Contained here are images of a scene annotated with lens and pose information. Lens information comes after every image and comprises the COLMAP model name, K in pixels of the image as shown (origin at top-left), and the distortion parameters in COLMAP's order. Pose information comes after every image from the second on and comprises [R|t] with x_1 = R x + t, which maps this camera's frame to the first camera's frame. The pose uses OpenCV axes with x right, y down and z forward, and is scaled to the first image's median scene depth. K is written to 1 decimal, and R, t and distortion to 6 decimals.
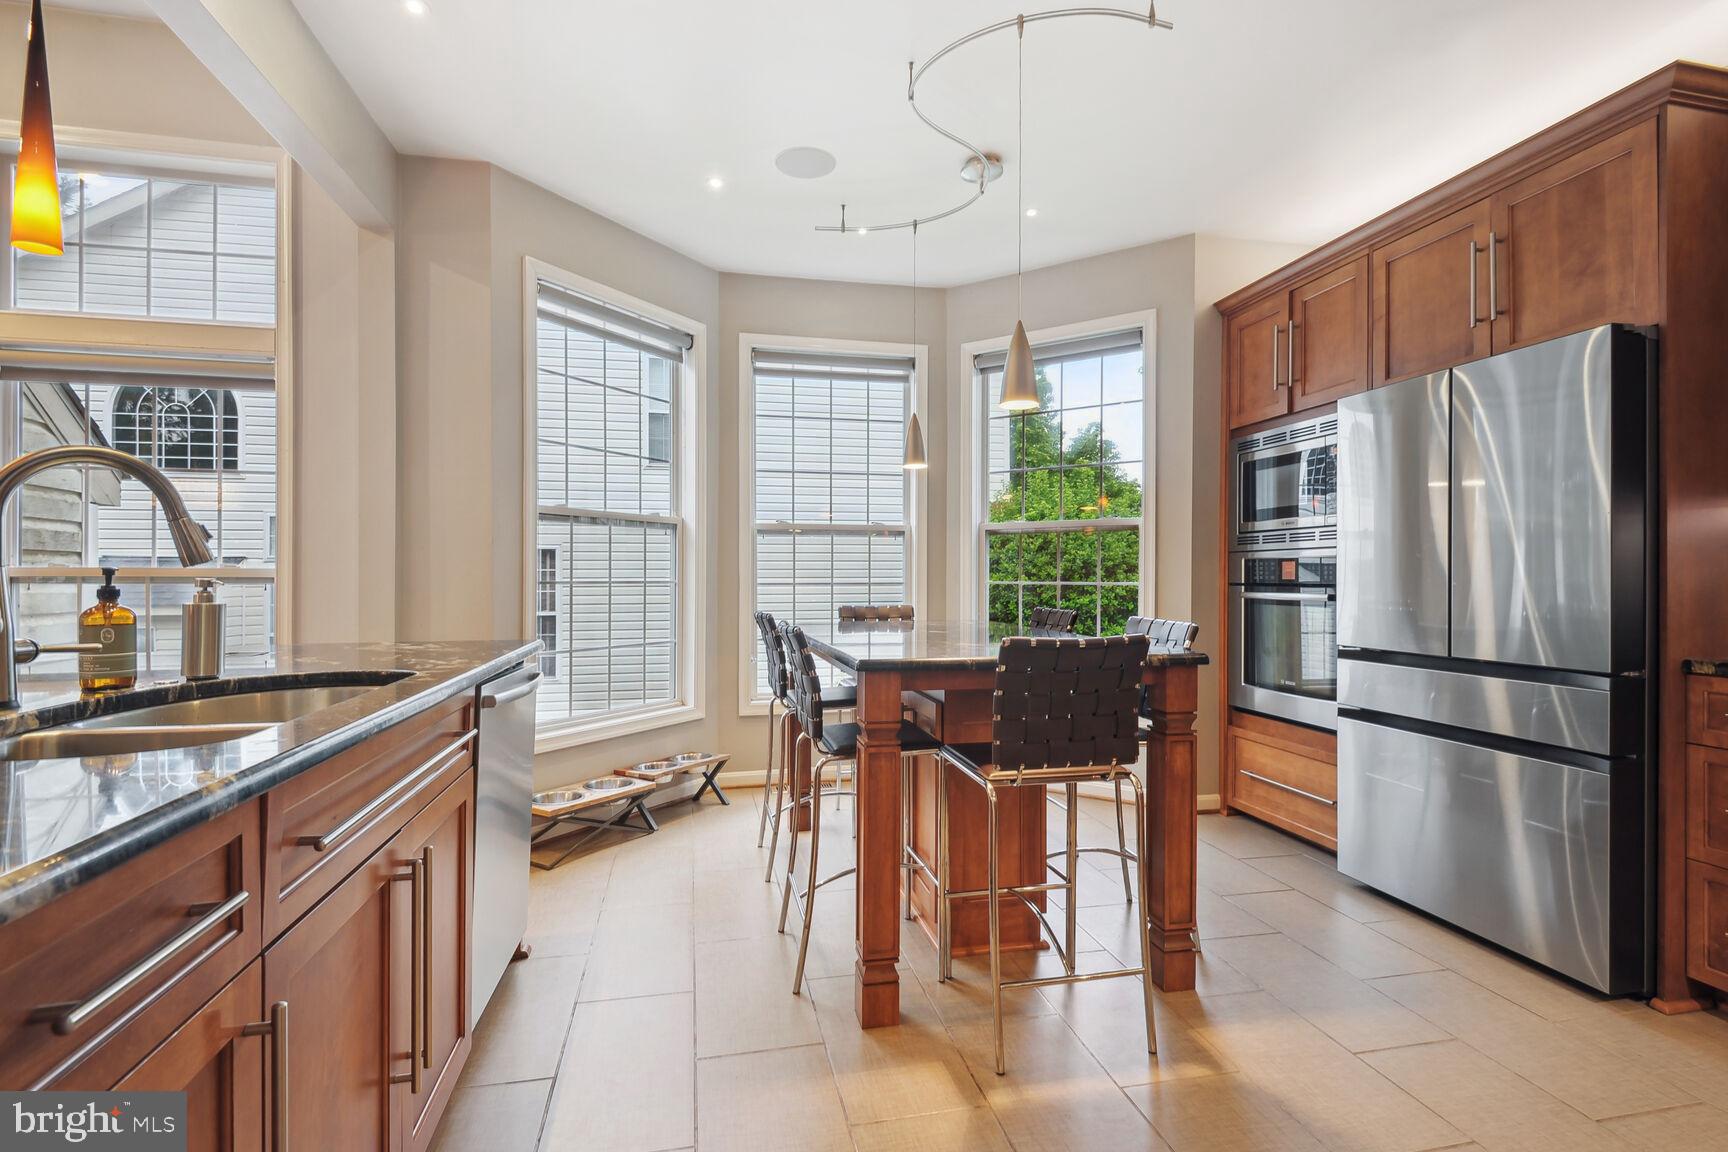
lens RADIAL K [[850.8, 0, 862.4], [0, 850.8, 548.0], [0, 0, 1]] dist [0.043861, -0.000162]
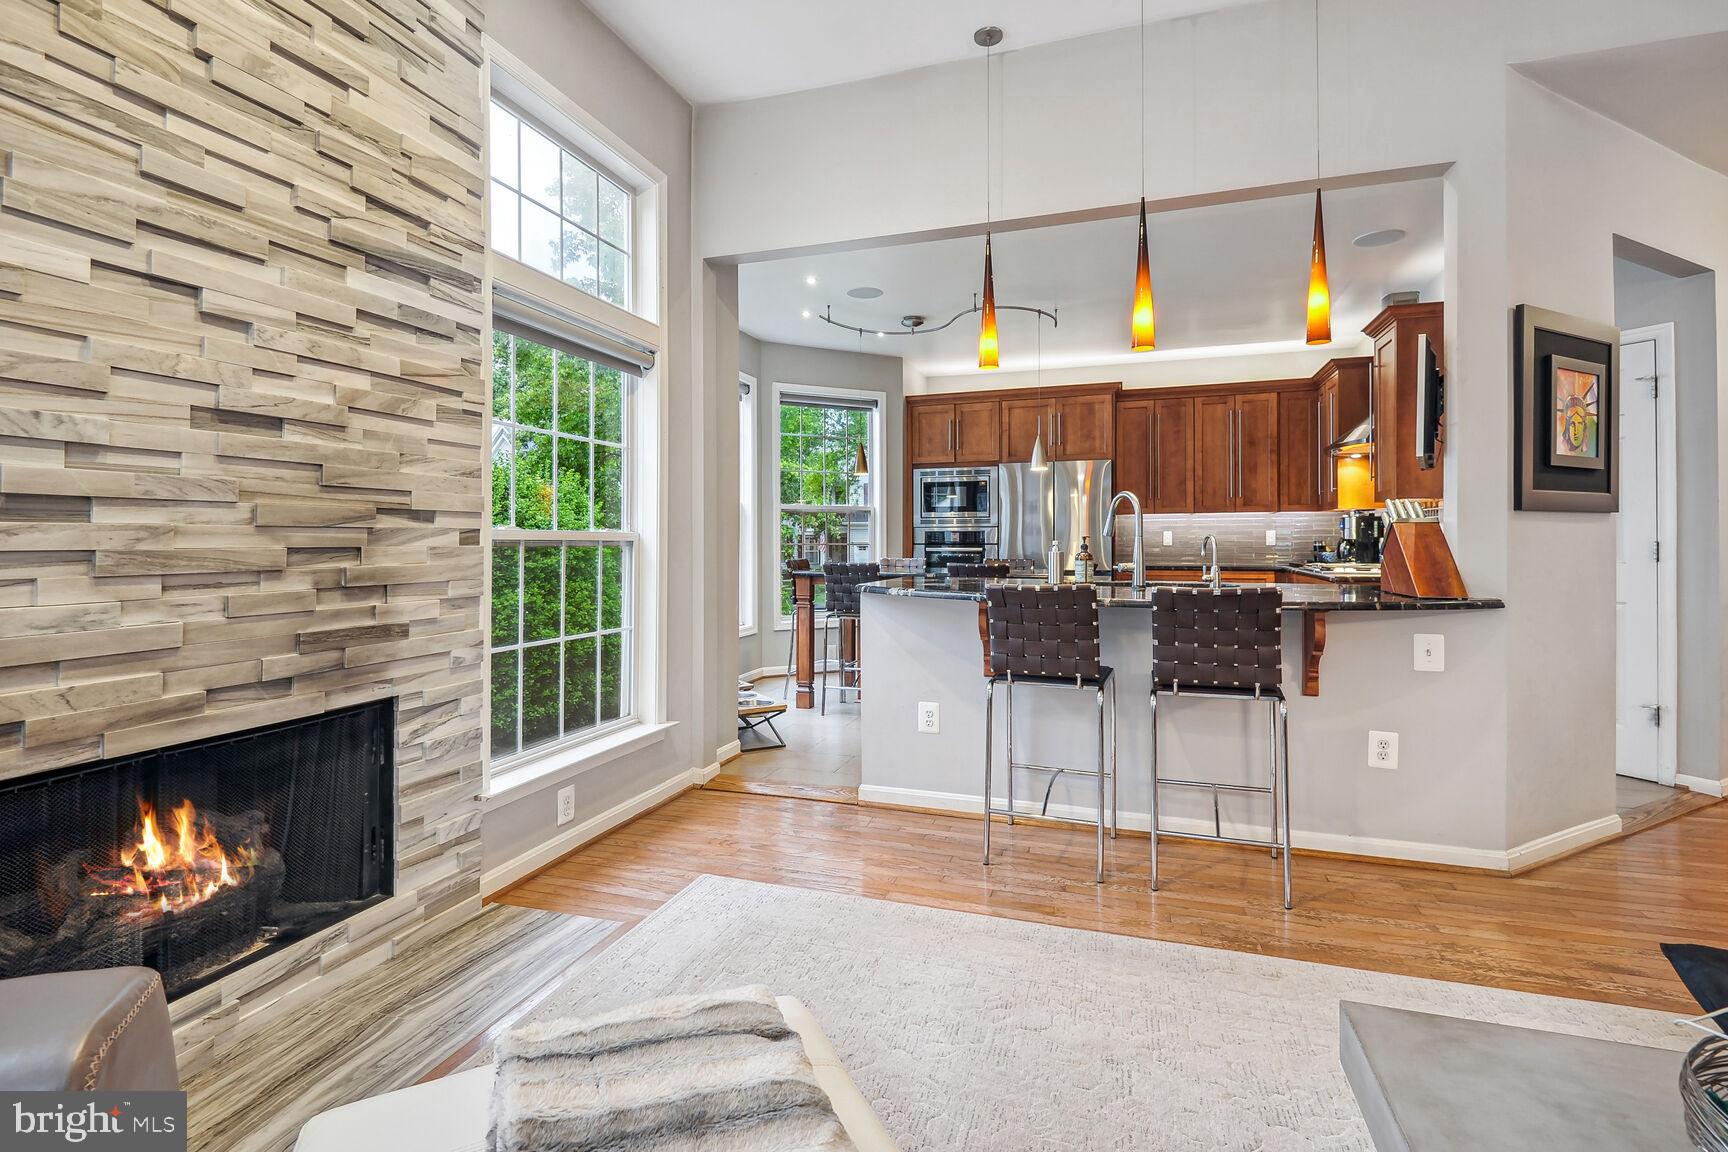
lens RADIAL K [[795.1, 0, 864.7], [0, 795.1, 543.6], [0, 0, 1]] dist [0.022797, -0.017407]
pose [[0.533922, -0.000405, 0.845534, -1.293801], [-0.035111, 0.999127, 0.022650, 0.006238], [-0.844805, -0.041781, 0.533441, 0.139515]]
